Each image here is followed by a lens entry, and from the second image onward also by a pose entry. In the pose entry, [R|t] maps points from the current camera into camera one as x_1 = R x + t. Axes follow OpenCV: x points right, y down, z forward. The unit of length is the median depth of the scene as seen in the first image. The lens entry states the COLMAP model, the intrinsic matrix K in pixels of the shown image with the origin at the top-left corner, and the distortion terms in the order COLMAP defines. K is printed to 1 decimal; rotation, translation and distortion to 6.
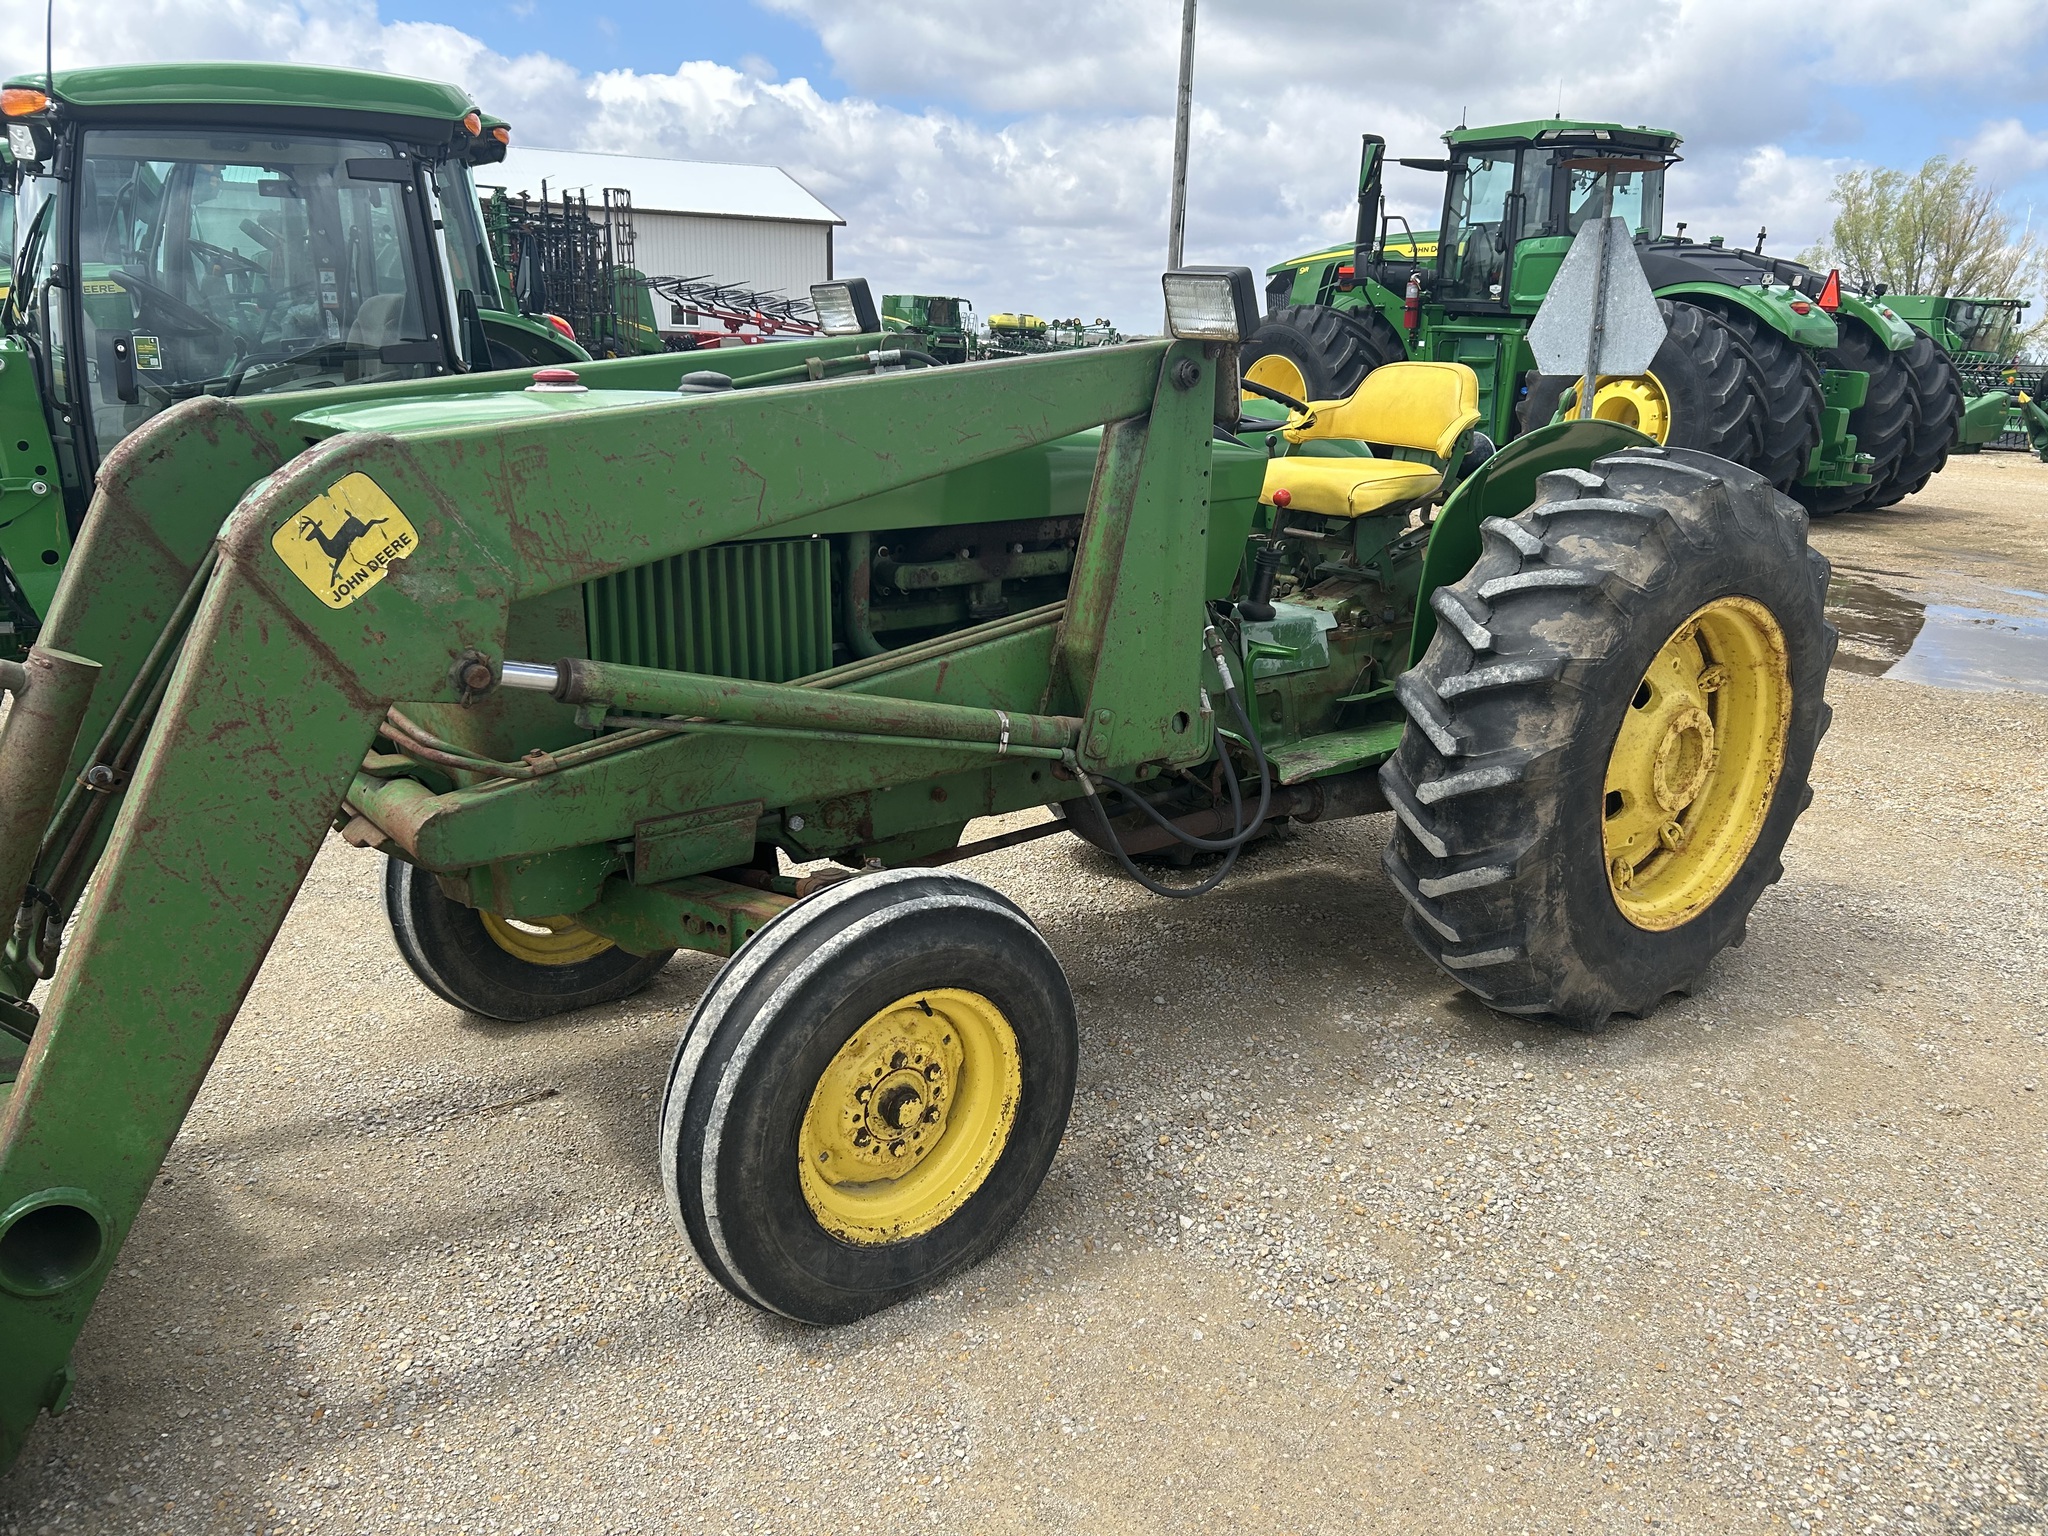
lens RADIAL K [[1542.9, 0, 1035.6], [0, 1542.9, 773.1], [0, 0, 1]] dist [0.054529, -0.058344]
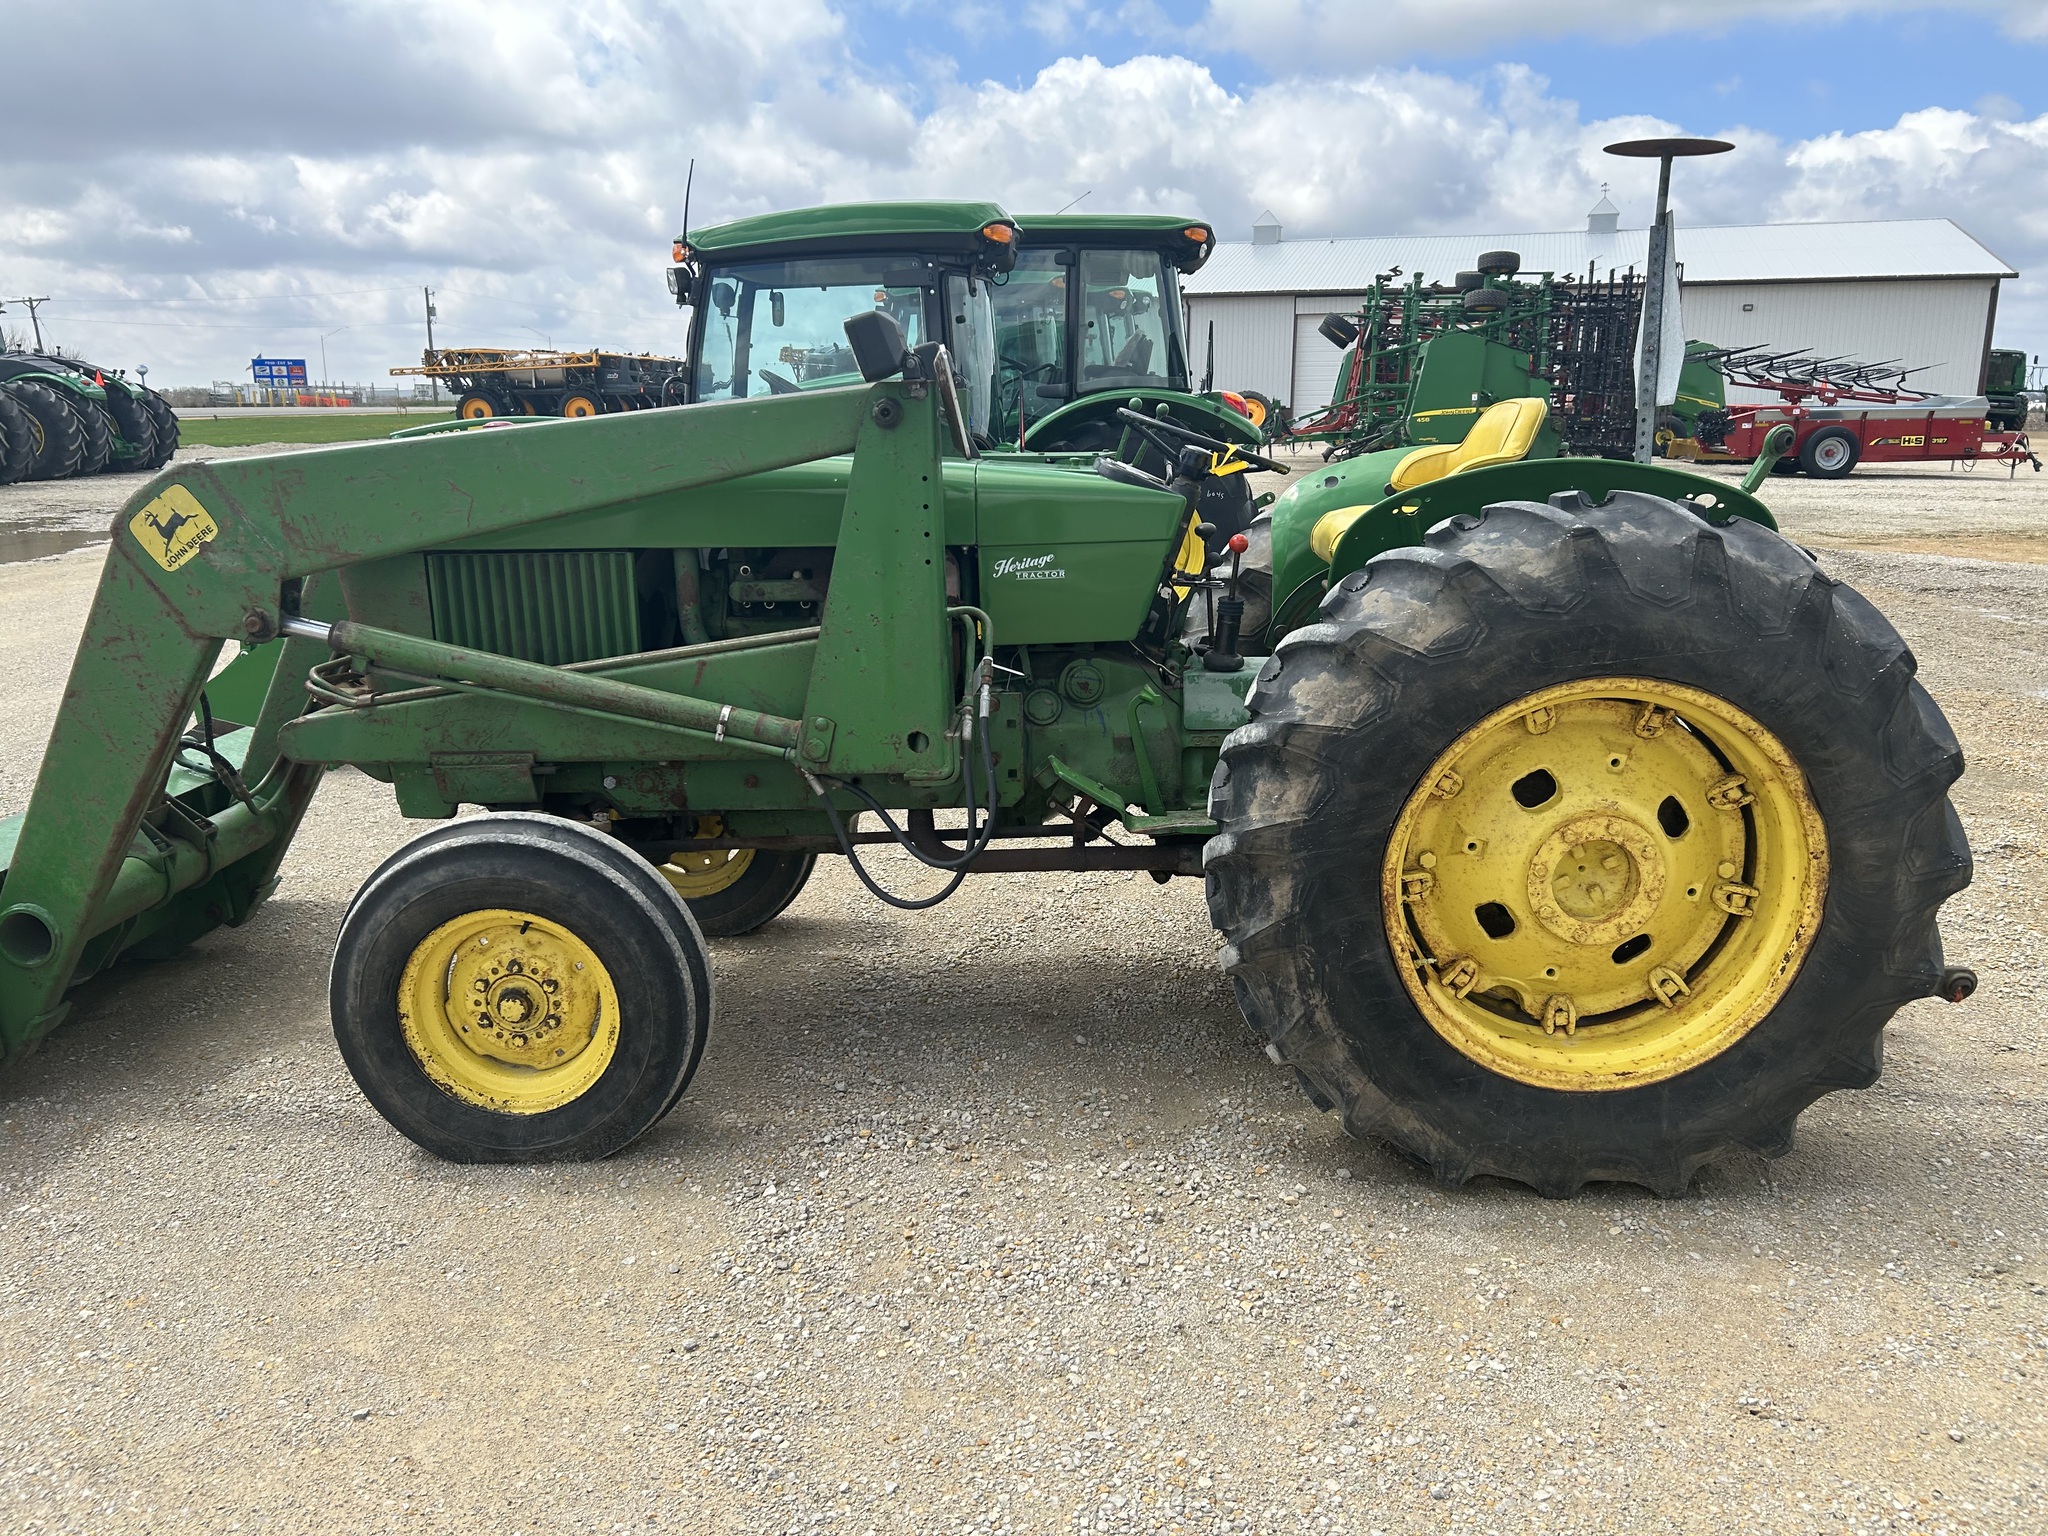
lens RADIAL K [[1542.9, 0, 1024.0], [0, 1542.9, 787.5], [0, 0, 1]] dist [0.054529, -0.058344]
pose [[0.764268, 0.122666, -0.633125, 0.743379], [-0.149038, 0.988763, 0.011660, -0.023021], [0.627441, 0.085448, 0.773962, 0.212753]]
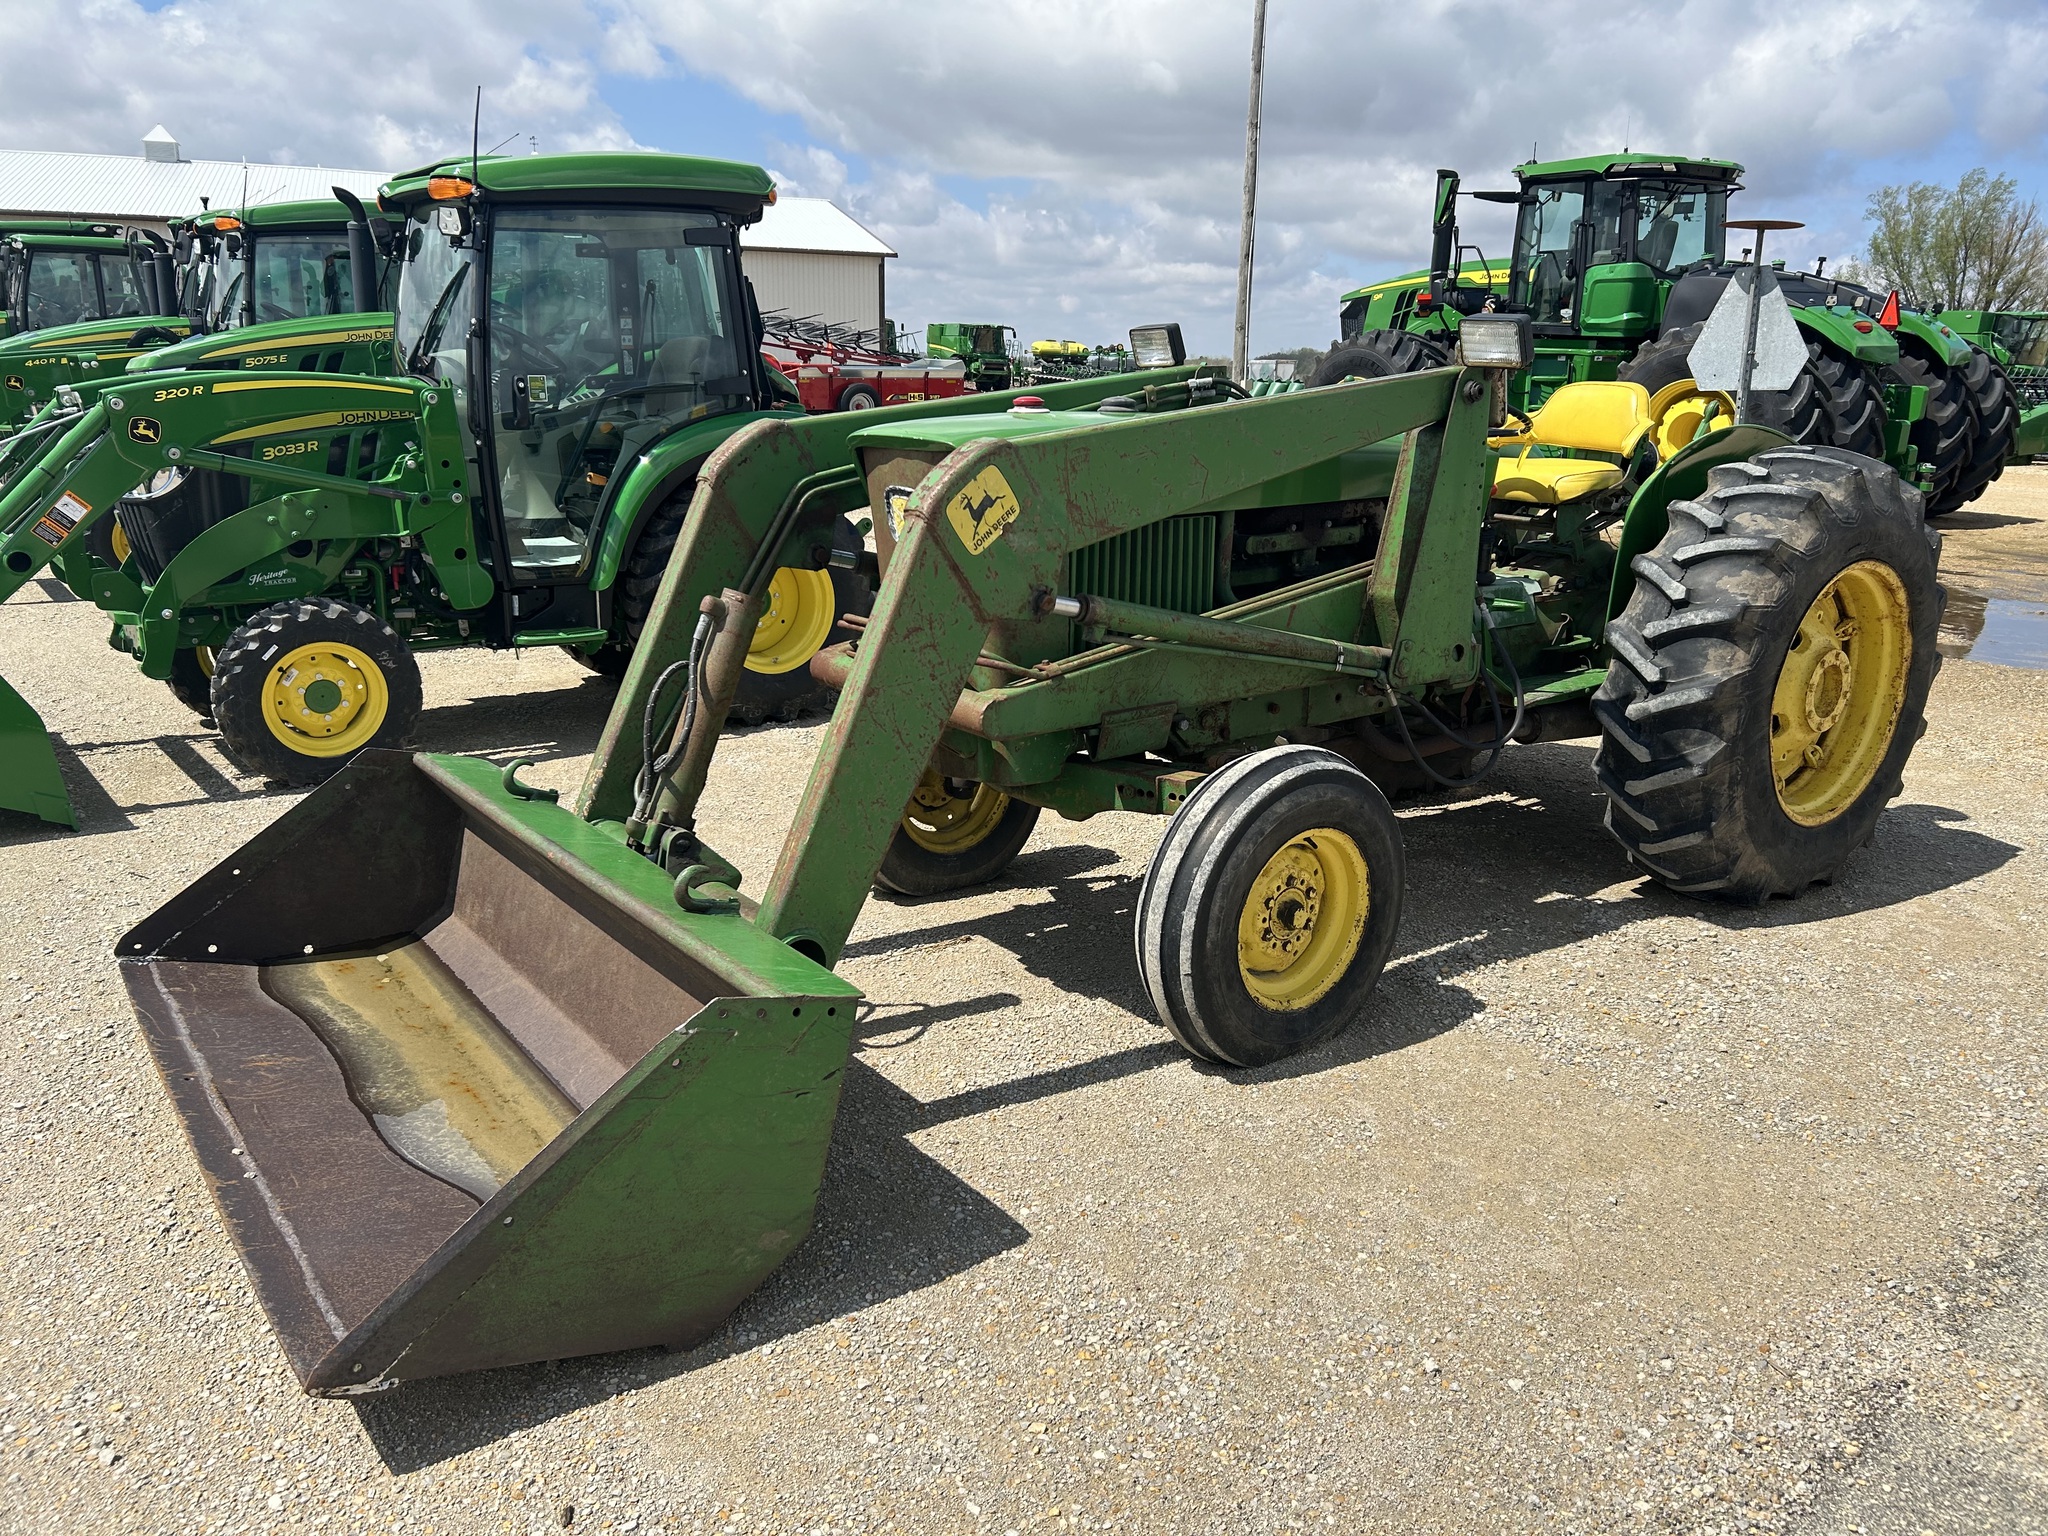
lens RADIAL K [[1542.9, 0, 1018.5], [0, 1542.9, 765.5], [0, 0, 1]] dist [0.054529, -0.058344]
pose [[0.999506, -0.004592, -0.031091, -0.219801], [0.003975, 0.999794, -0.019881, 0.080652], [0.031176, 0.019748, 0.999319, -0.312061]]
